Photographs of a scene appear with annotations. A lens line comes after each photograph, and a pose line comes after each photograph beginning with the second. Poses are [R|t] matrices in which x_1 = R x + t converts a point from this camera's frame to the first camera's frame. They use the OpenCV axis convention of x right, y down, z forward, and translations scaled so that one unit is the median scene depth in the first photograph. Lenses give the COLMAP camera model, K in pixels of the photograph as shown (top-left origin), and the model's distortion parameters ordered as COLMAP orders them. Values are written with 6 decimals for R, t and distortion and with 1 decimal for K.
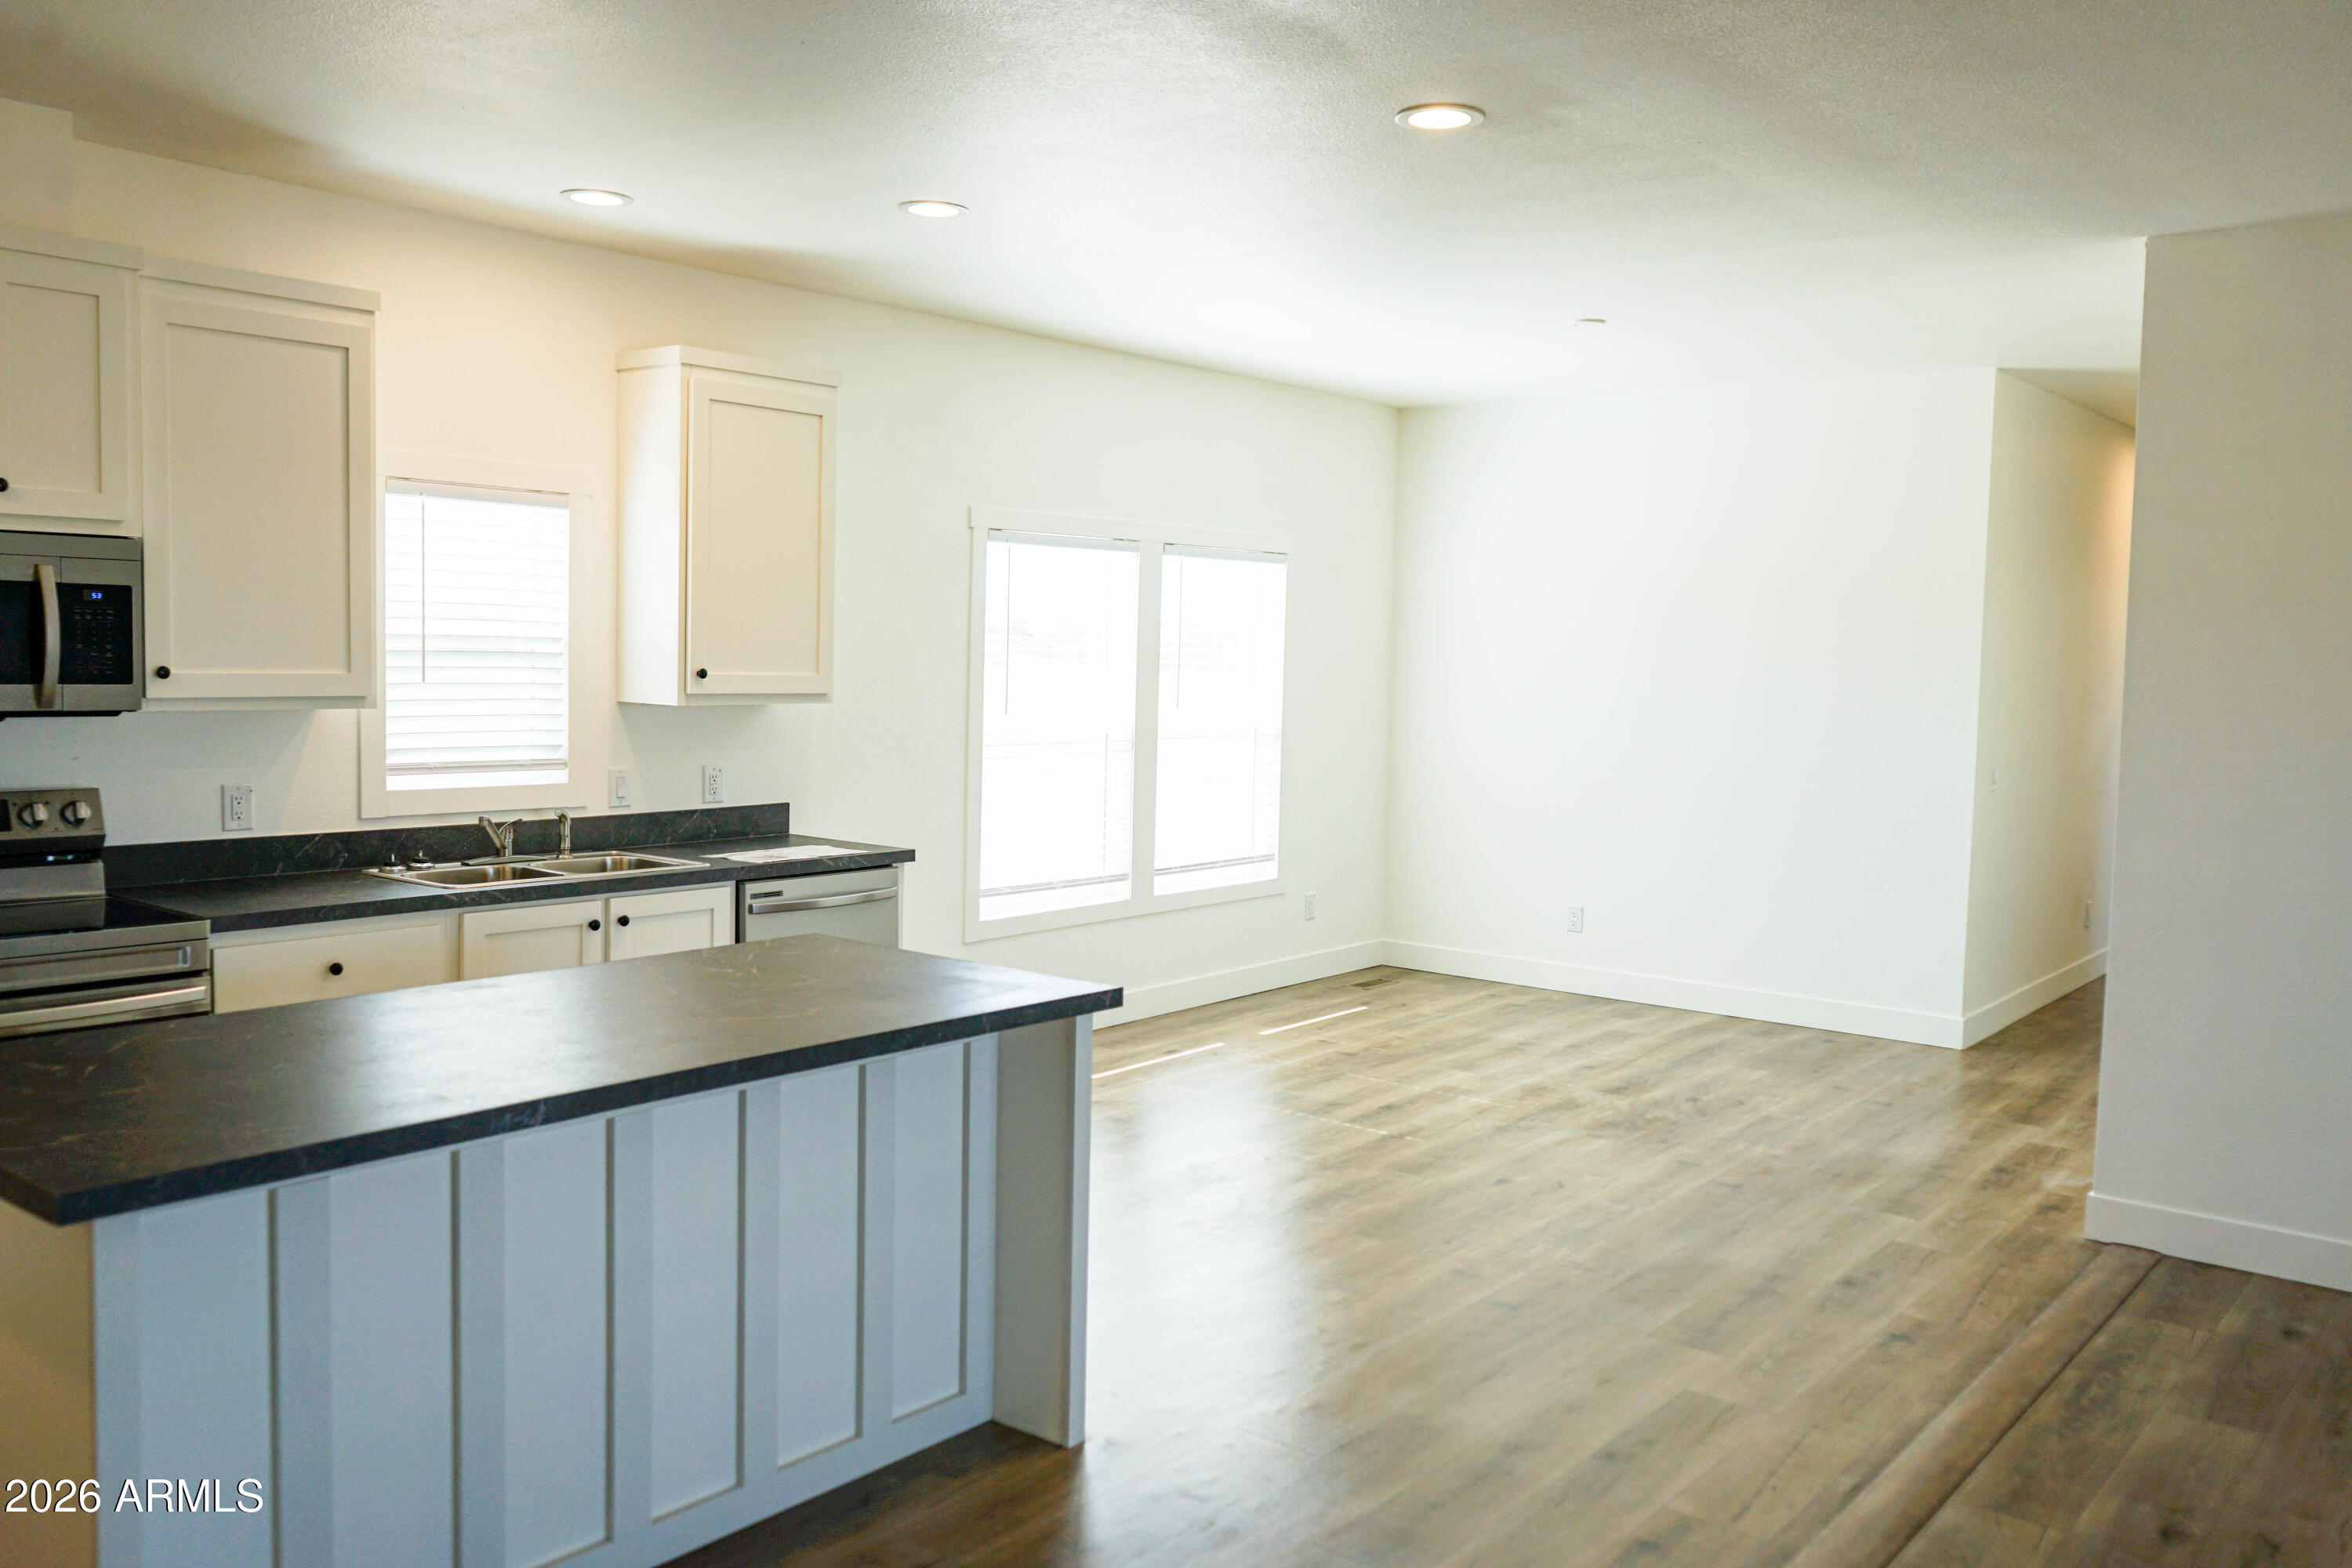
lens RADIAL K [[1880.0, 0, 1174.4], [0, 1880.0, 782.3], [0, 0, 1]] dist [-0.019662, 0.015065]
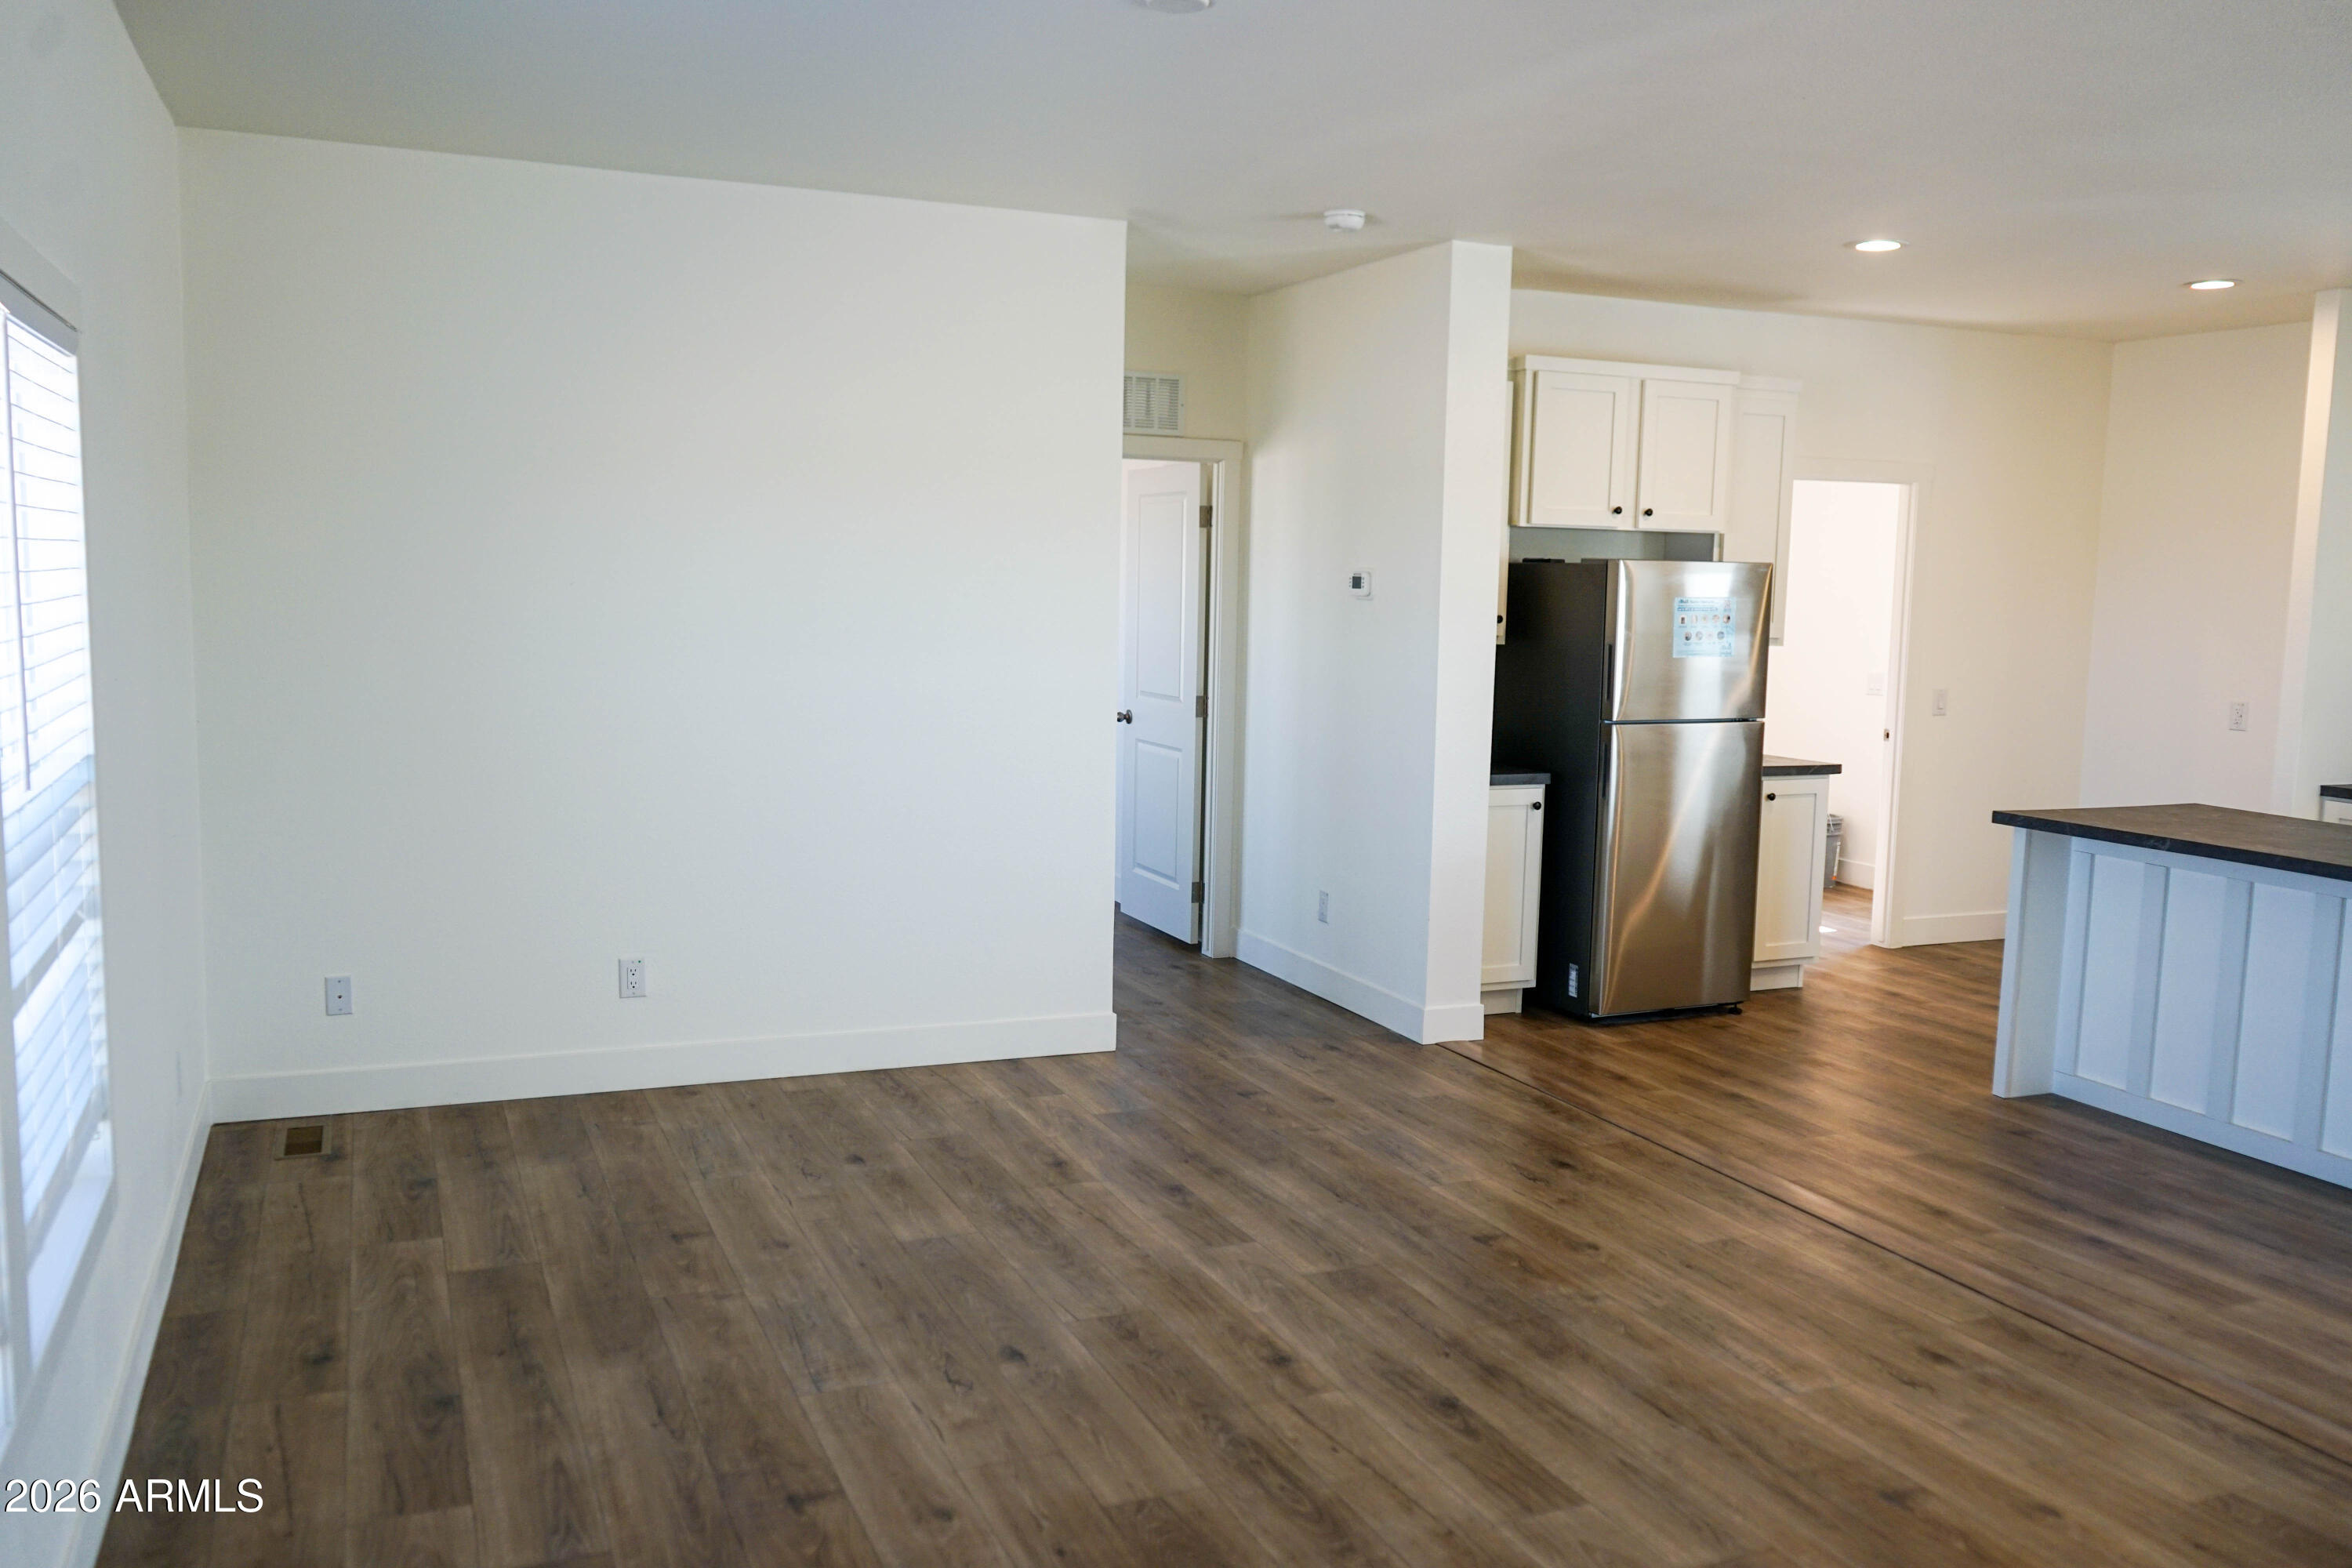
lens RADIAL K [[1880.0, 0, 1168.9], [0, 1880.0, 792.0], [0, 0, 1]] dist [-0.019662, 0.015065]
pose [[-0.473451, 0.065362, -0.878392, 0.938516], [-0.101218, 0.986600, 0.127970, -0.013608], [0.874985, 0.149496, -0.460491, 0.477185]]
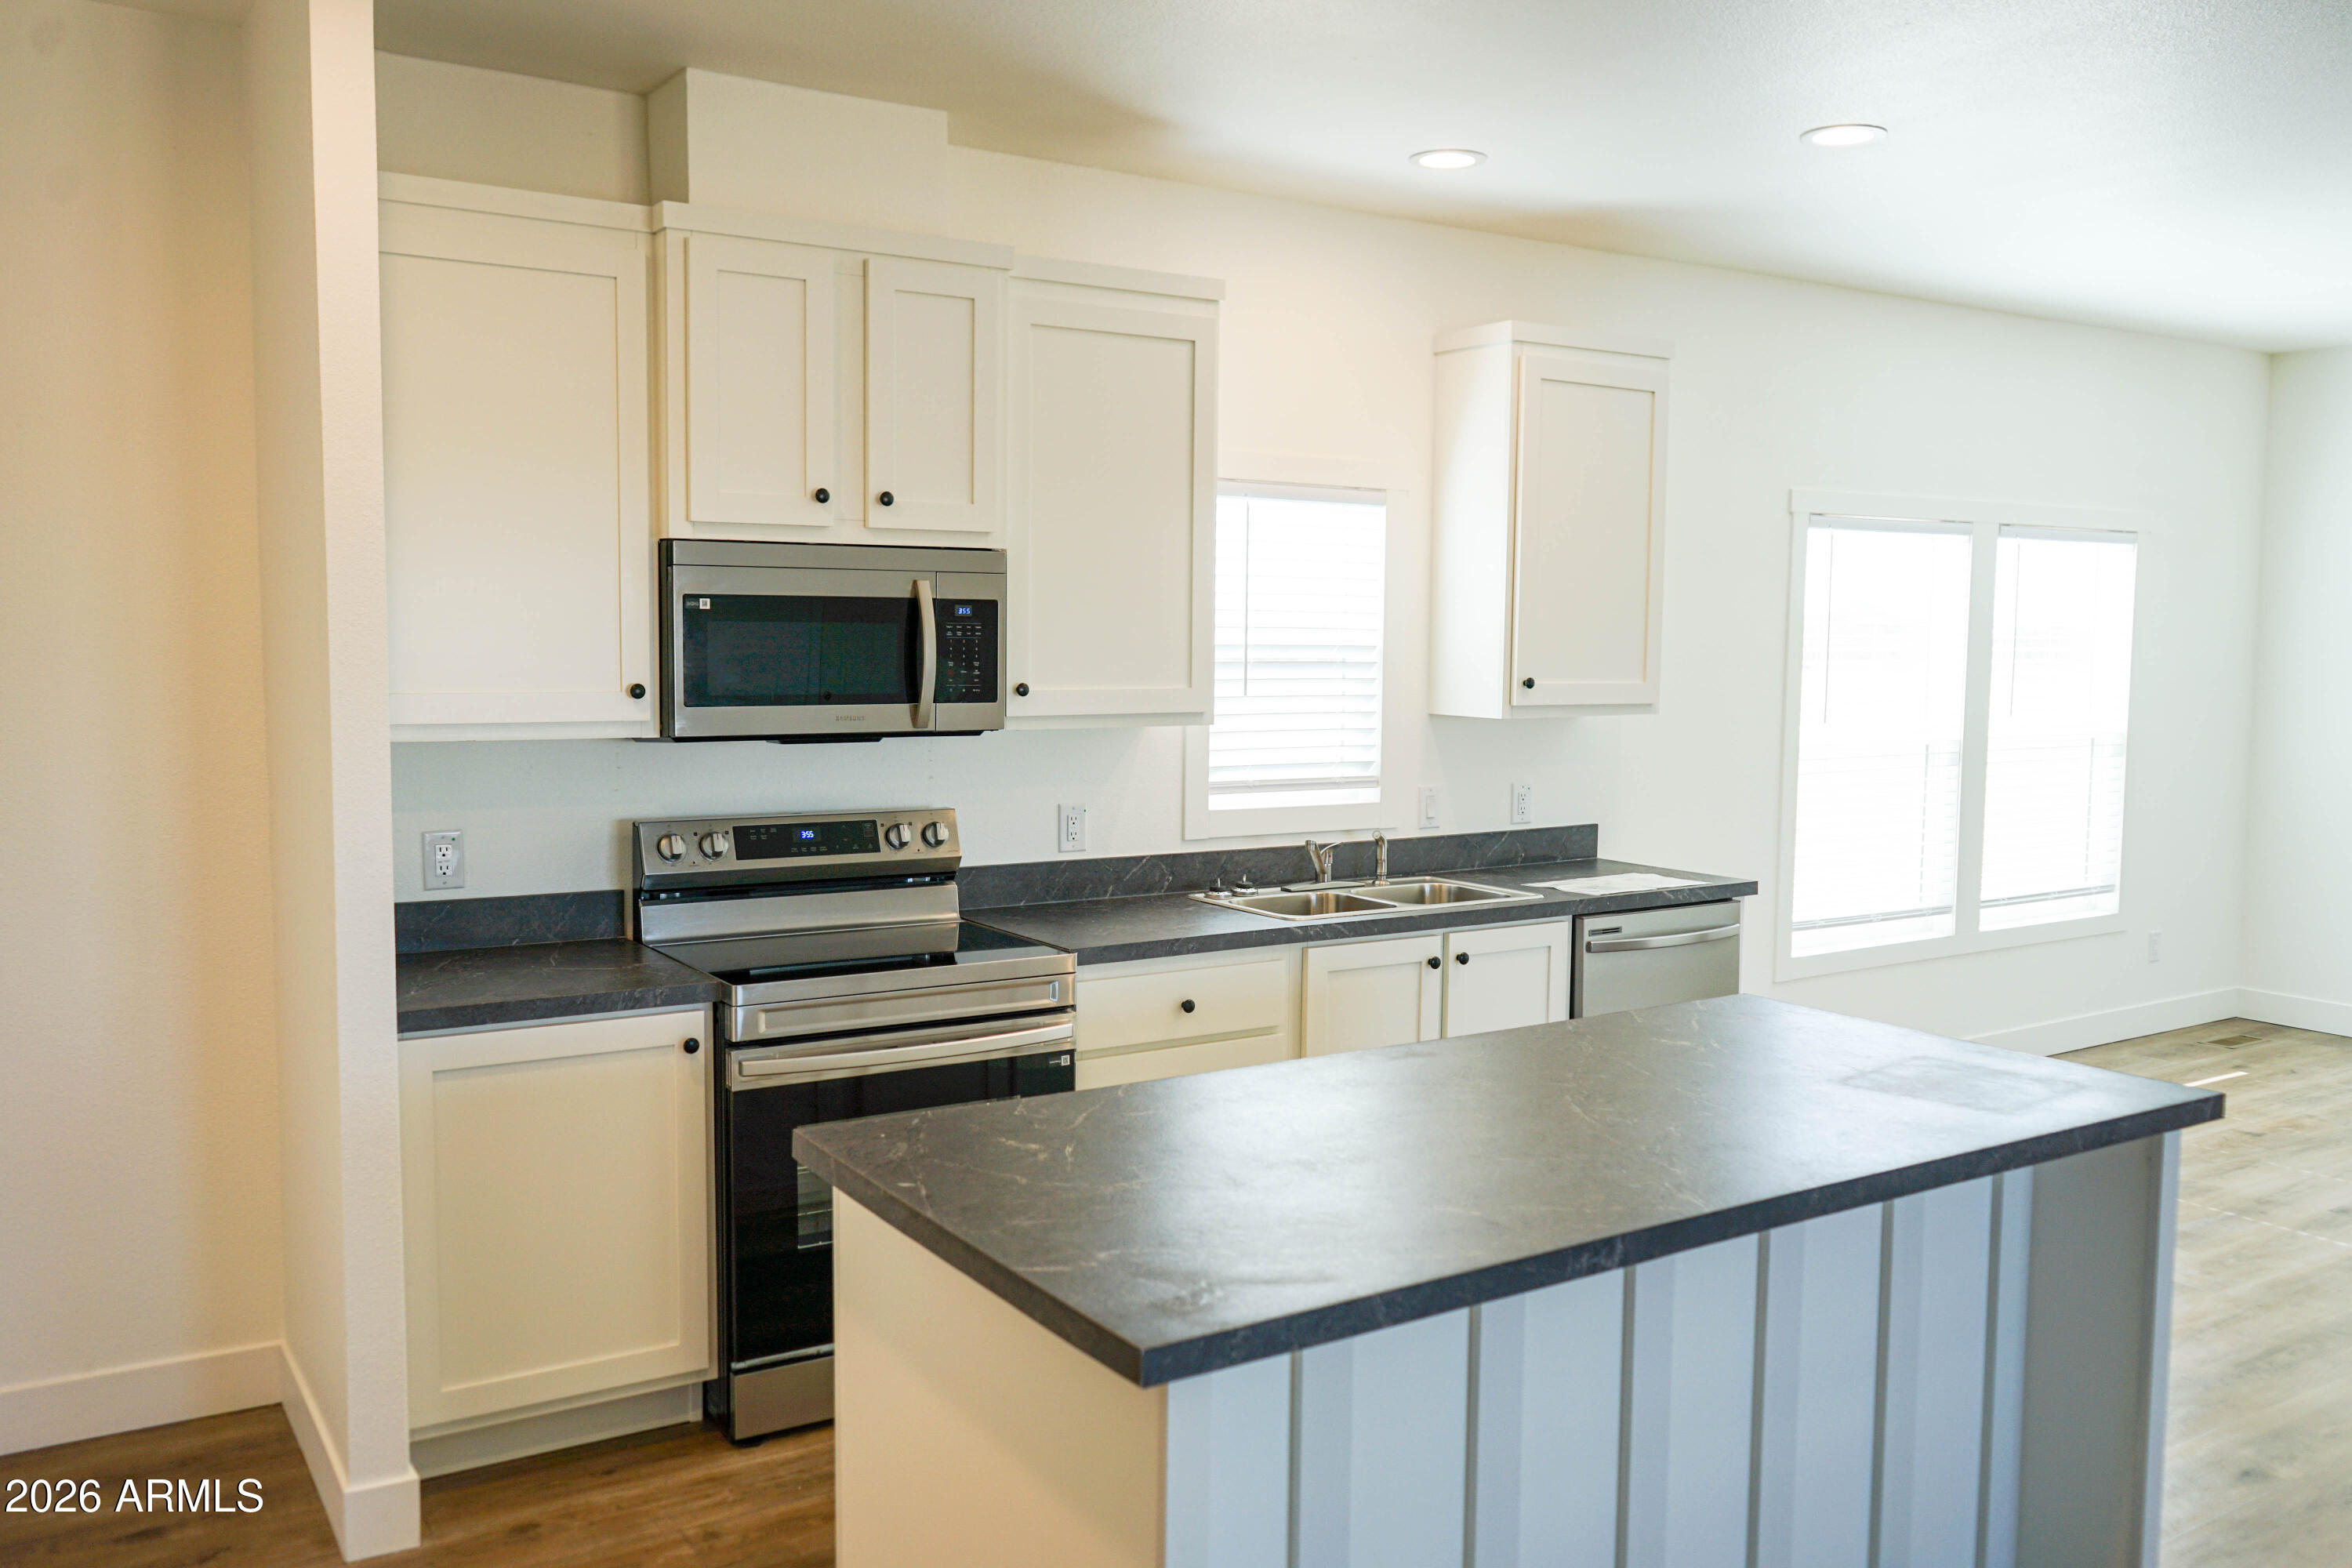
lens RADIAL K [[1880.0, 0, 1166.2], [0, 1880.0, 788.0], [0, 0, 1]] dist [-0.019662, 0.015065]
pose [[0.947446, 0.009778, -0.319765, -0.130279], [-0.008100, 0.999946, 0.006575, -0.012254], [0.319812, -0.003639, 0.947474, 0.089433]]
